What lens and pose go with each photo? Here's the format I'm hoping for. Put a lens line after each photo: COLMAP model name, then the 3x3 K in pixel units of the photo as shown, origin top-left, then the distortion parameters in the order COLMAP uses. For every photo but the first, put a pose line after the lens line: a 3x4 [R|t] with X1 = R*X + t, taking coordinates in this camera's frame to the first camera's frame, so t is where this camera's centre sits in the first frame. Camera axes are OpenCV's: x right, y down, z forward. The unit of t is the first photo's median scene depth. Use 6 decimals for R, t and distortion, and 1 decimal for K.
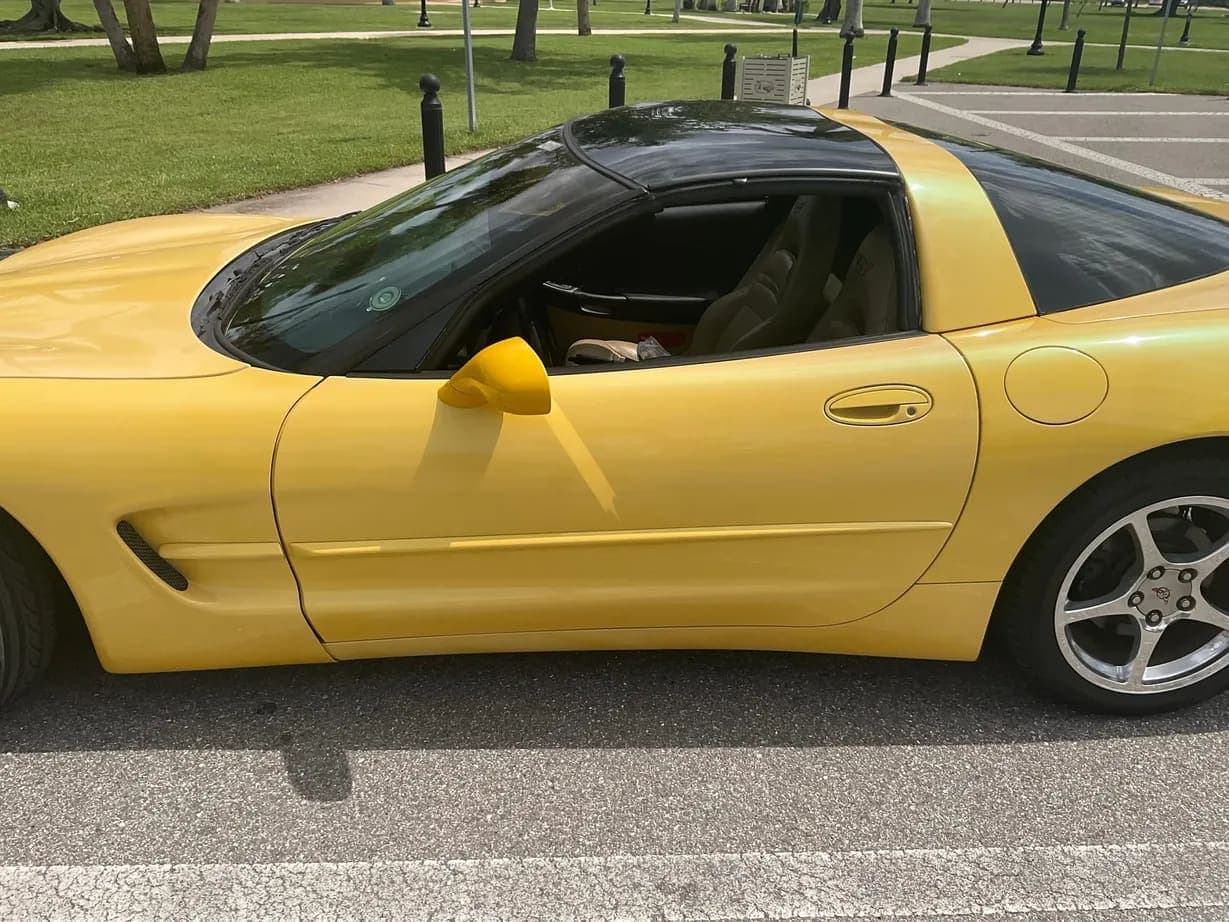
lens RADIAL K [[1023.5, 0, 609.7], [0, 1023.5, 453.4], [0, 0, 1]] dist [0.078149, -0.163090]
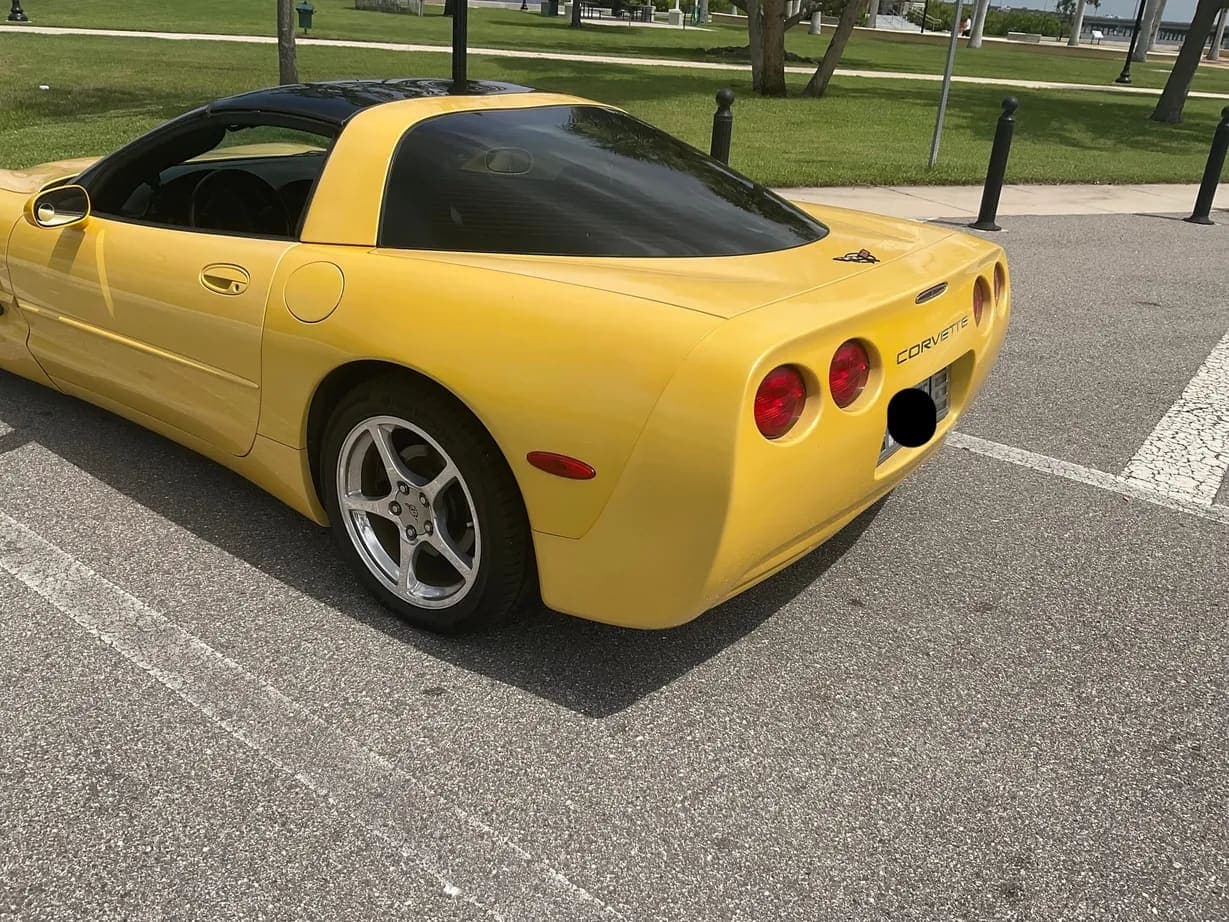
lens RADIAL K [[1023.5, 0, 609.7], [0, 1023.5, 453.4], [0, 0, 1]] dist [0.078149, -0.163090]
pose [[0.770813, 0.281167, -0.571658, 1.318542], [-0.304142, 0.950884, 0.057588, -0.053946], [0.559772, 0.129475, 0.818469, 0.193810]]
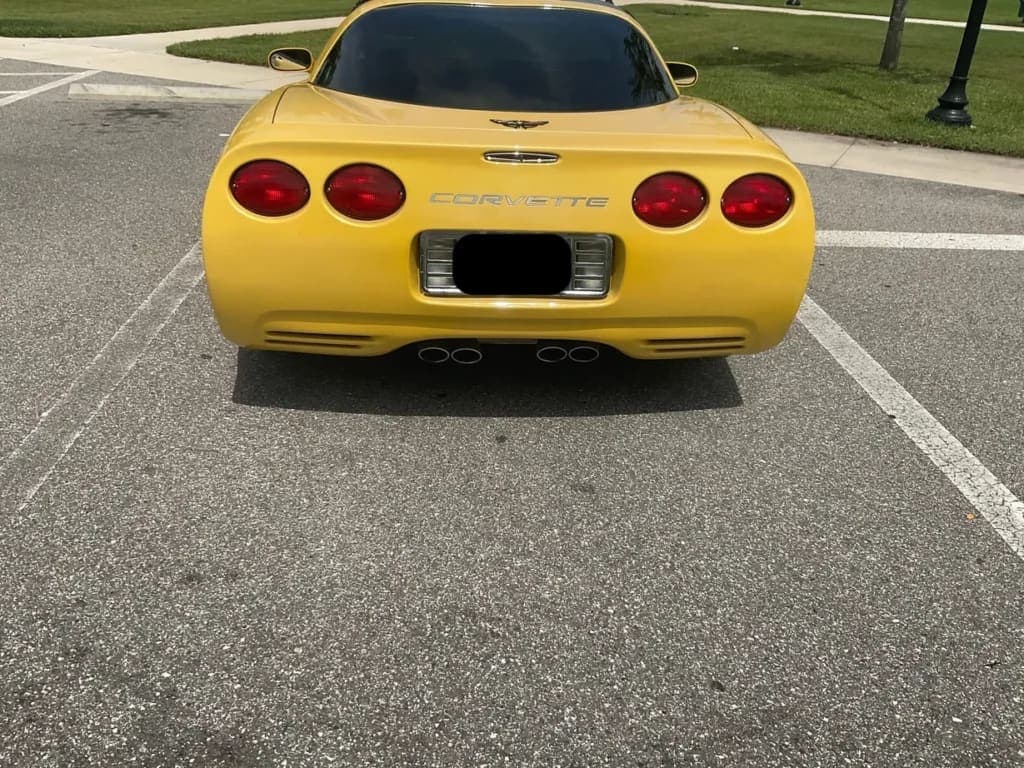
lens RADIAL K [[852.8, 0, 508.0], [0, 852.8, 377.7], [0, 0, 1]] dist [0.078149, -0.163090]
pose [[0.011887, 0.425505, -0.904878, 1.919649], [-0.448977, 0.810862, 0.375397, -0.417772], [0.893464, 0.401807, 0.200681, 1.162531]]
